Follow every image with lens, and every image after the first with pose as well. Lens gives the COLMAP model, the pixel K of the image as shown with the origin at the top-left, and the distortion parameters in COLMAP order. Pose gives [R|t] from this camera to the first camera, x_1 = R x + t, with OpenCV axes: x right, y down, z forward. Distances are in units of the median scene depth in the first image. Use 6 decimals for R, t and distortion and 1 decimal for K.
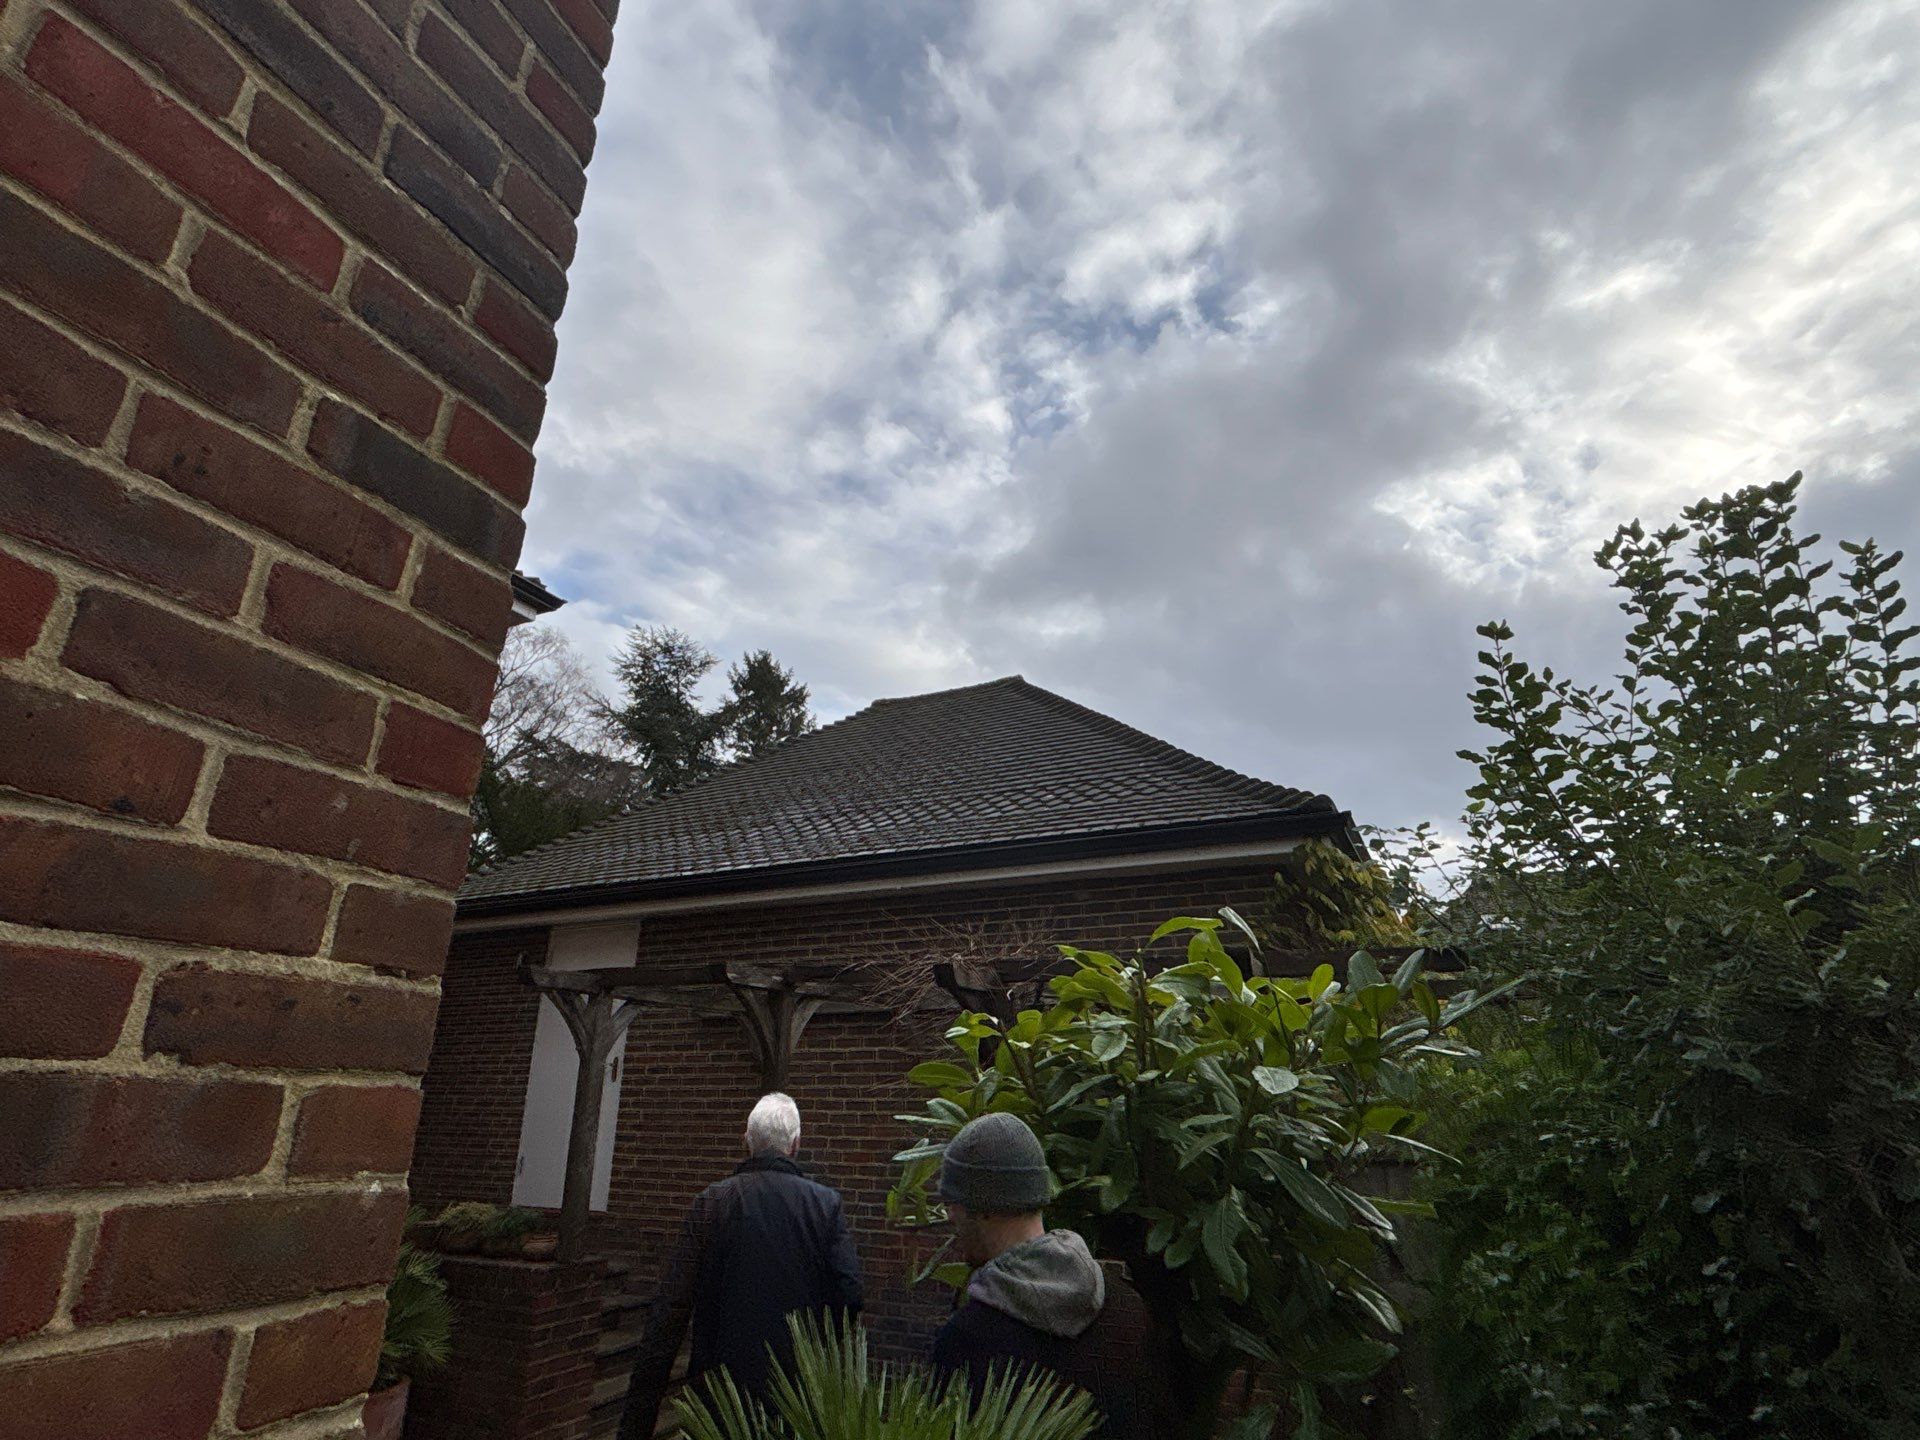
lens RADIAL K [[1019.8, 0, 955.6], [0, 1019.8, 714.6], [0, 0, 1]] dist [0.022214, -0.041427]
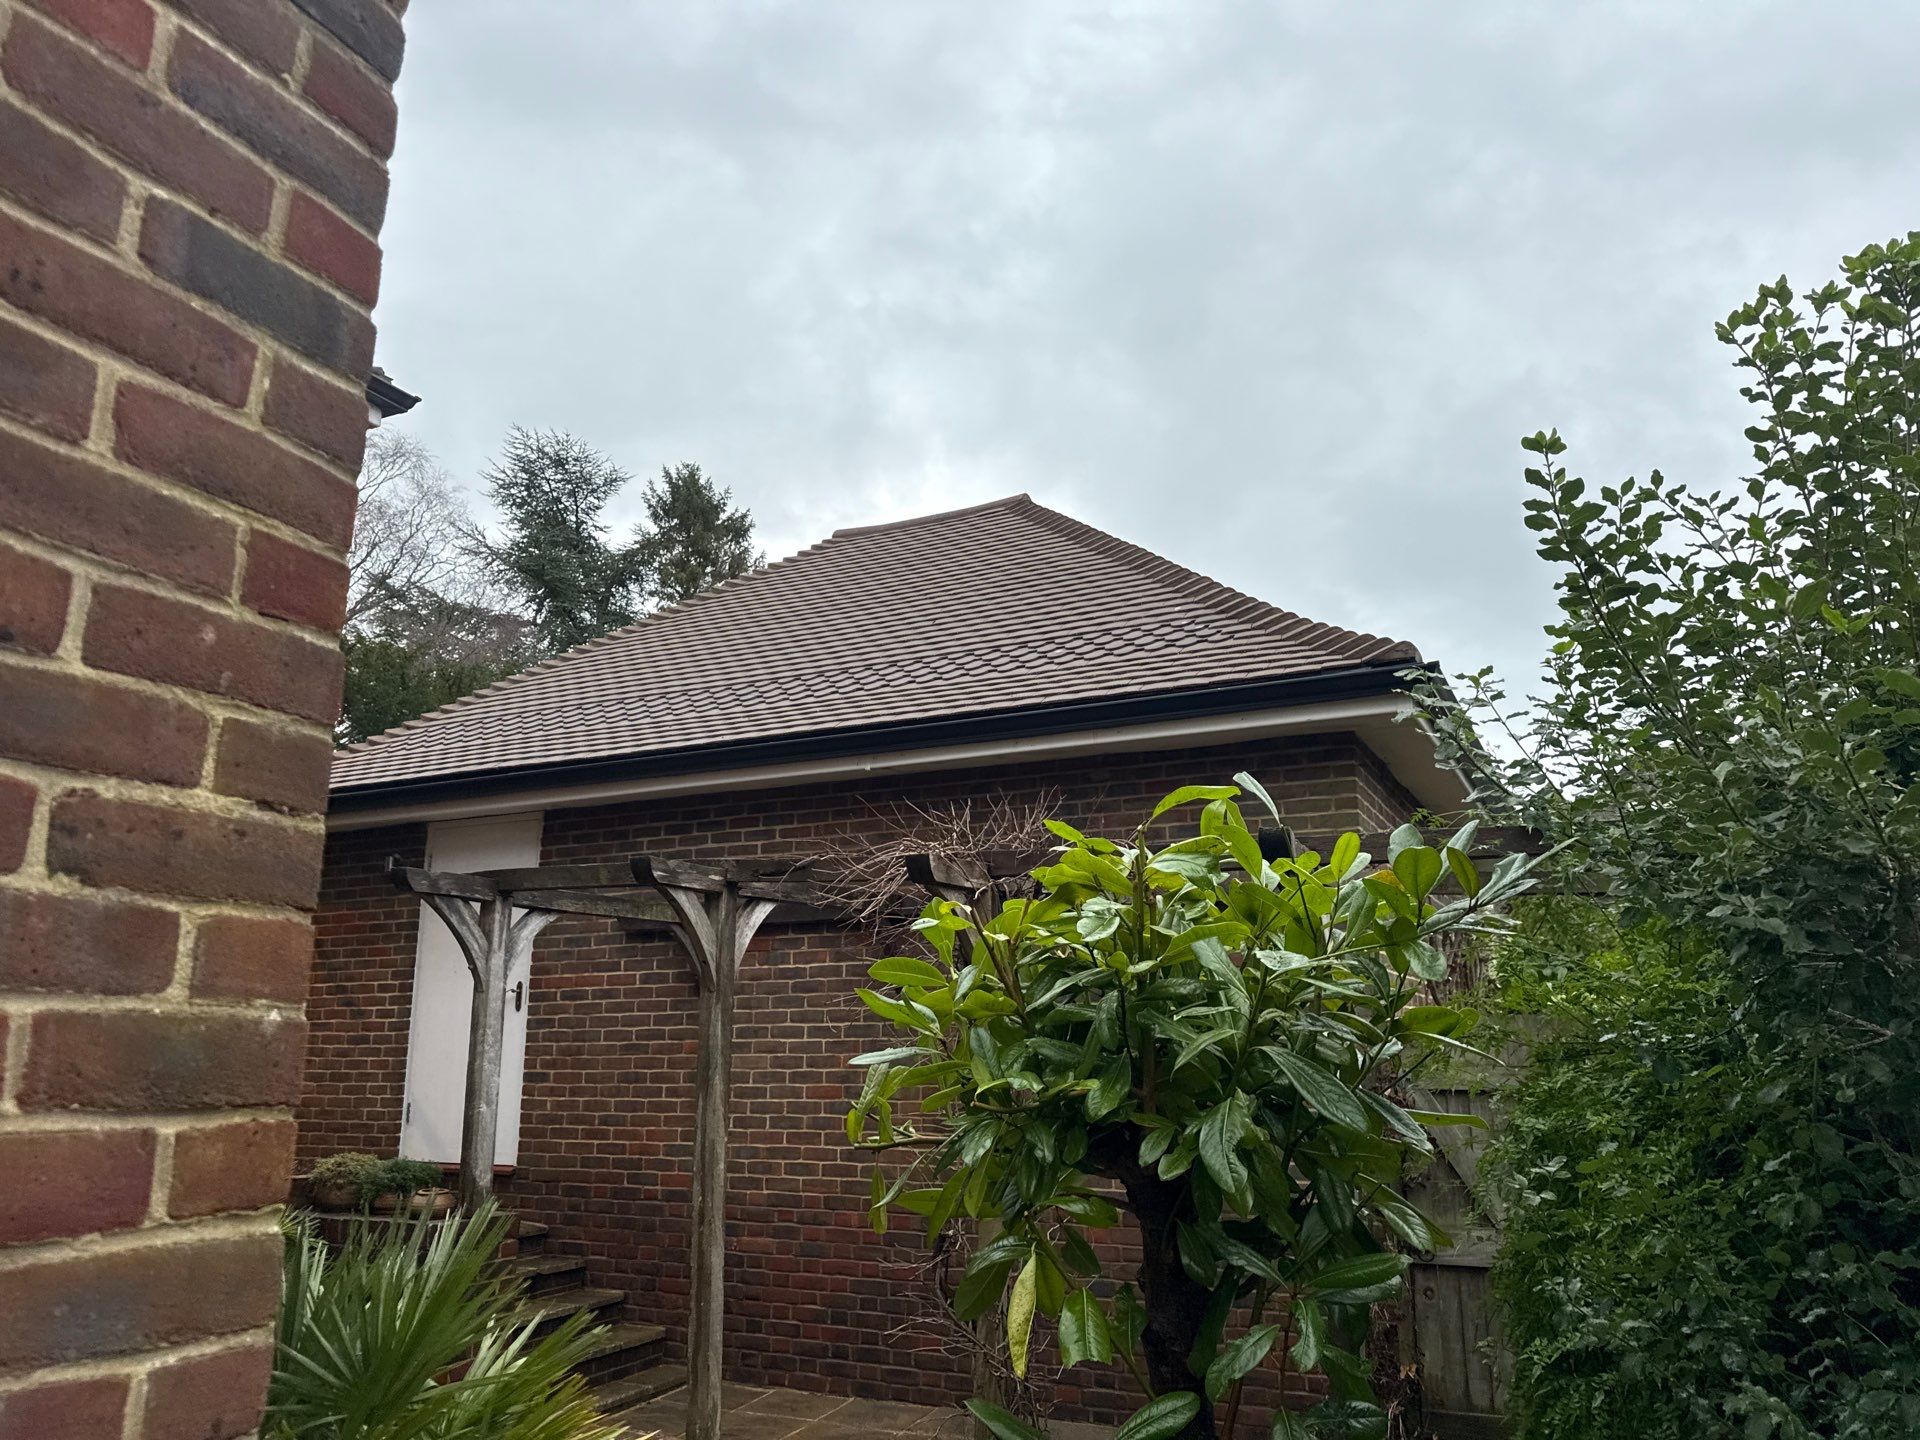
lens RADIAL K [[1407.8, 0, 960.3], [0, 1407.8, 735.0], [0, 0, 1]] dist [0.114059, -0.171174]
pose [[0.999861, -0.012986, -0.010483, 0.049885], [0.014237, 0.991451, 0.129701, 0.006042], [0.008709, -0.129833, 0.991498, -0.143092]]
